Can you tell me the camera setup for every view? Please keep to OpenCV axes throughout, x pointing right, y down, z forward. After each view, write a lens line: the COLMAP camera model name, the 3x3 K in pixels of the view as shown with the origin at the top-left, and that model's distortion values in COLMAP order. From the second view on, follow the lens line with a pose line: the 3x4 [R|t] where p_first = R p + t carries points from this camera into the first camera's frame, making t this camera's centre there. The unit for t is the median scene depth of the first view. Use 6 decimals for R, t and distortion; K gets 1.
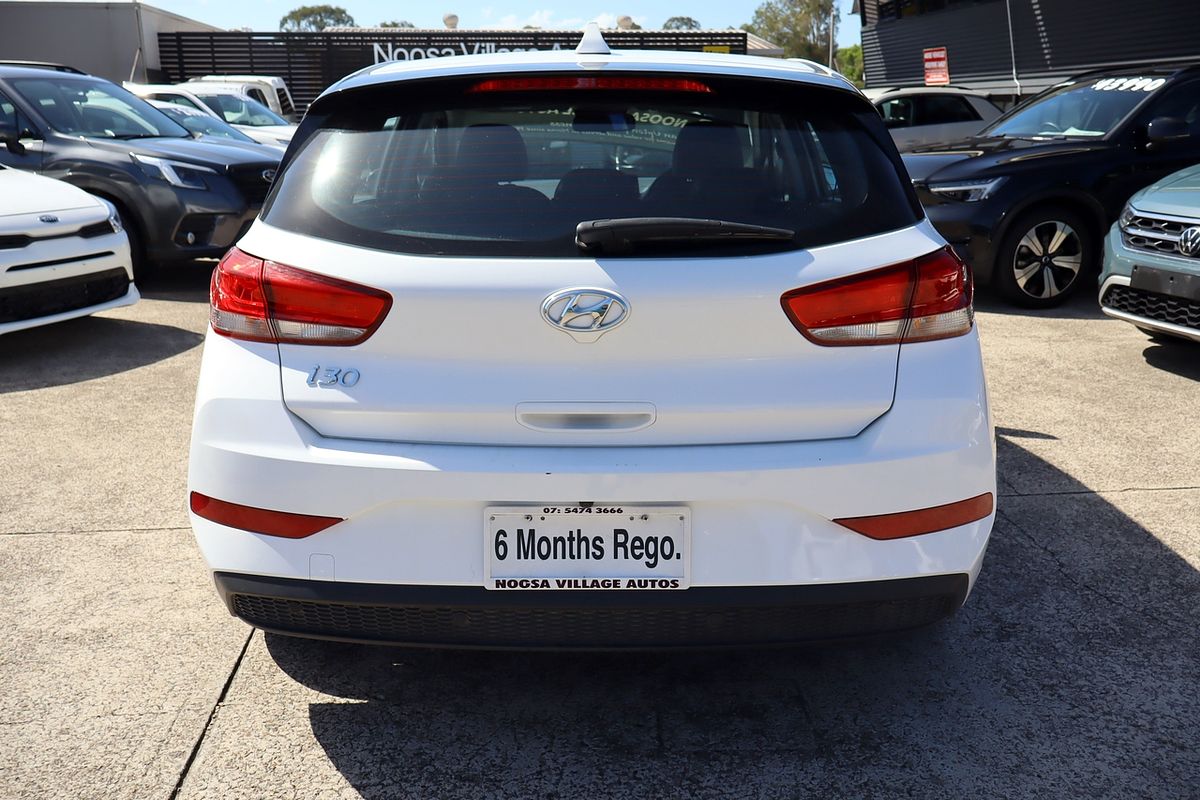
lens RADIAL K [[980.6, 0, 591.4], [0, 980.6, 408.2], [0, 0, 1]] dist [-0.007962, 0.017189]
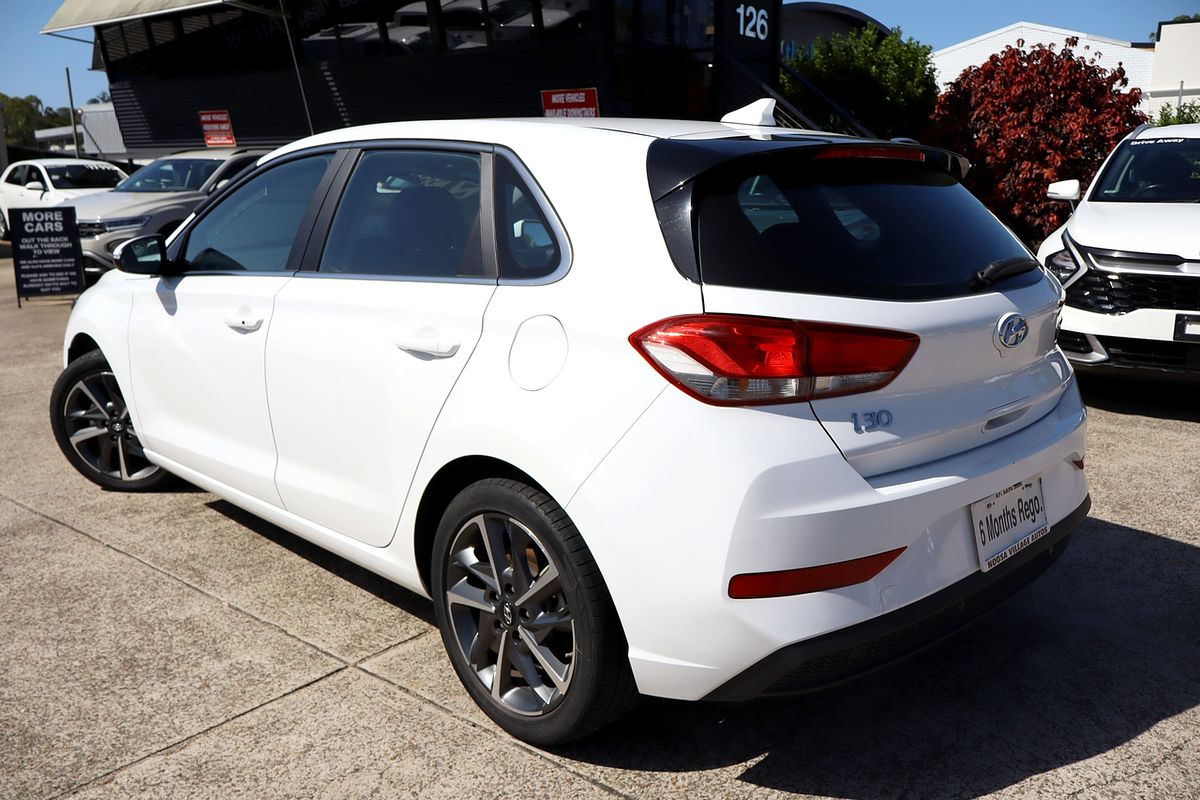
lens RADIAL K [[980.6, 0, 600.8], [0, 980.6, 410.7], [0, 0, 1]] dist [-0.007962, 0.017189]
pose [[0.712241, -0.160221, 0.683405, -0.134449], [0.198031, 0.979918, 0.023350, -0.014053], [-0.673422, 0.118704, 0.729666, 0.046524]]
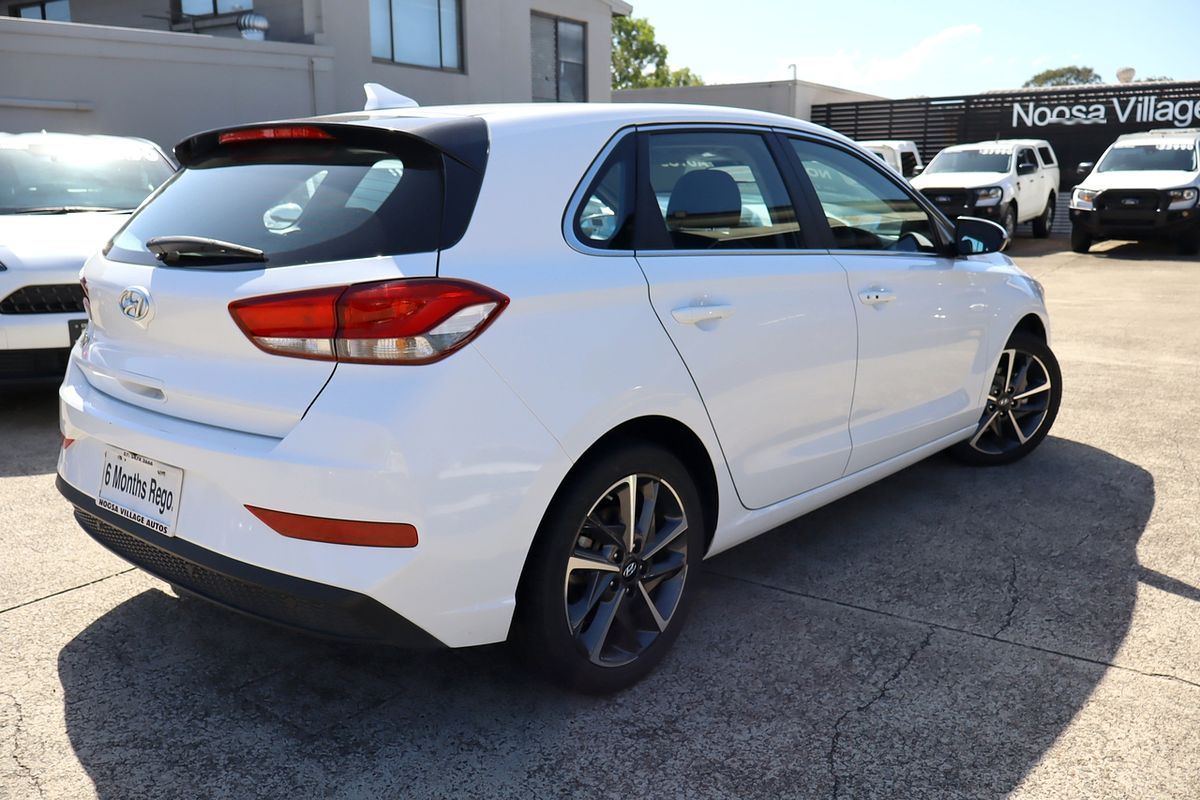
lens RADIAL K [[980.6, 0, 597.7], [0, 980.6, 389.8], [0, 0, 1]] dist [-0.007962, 0.017189]
pose [[0.772941, 0.126326, -0.621775, 0.136633], [-0.175324, 0.984347, -0.017958, -0.007424], [0.609773, 0.122893, 0.782990, 0.038071]]
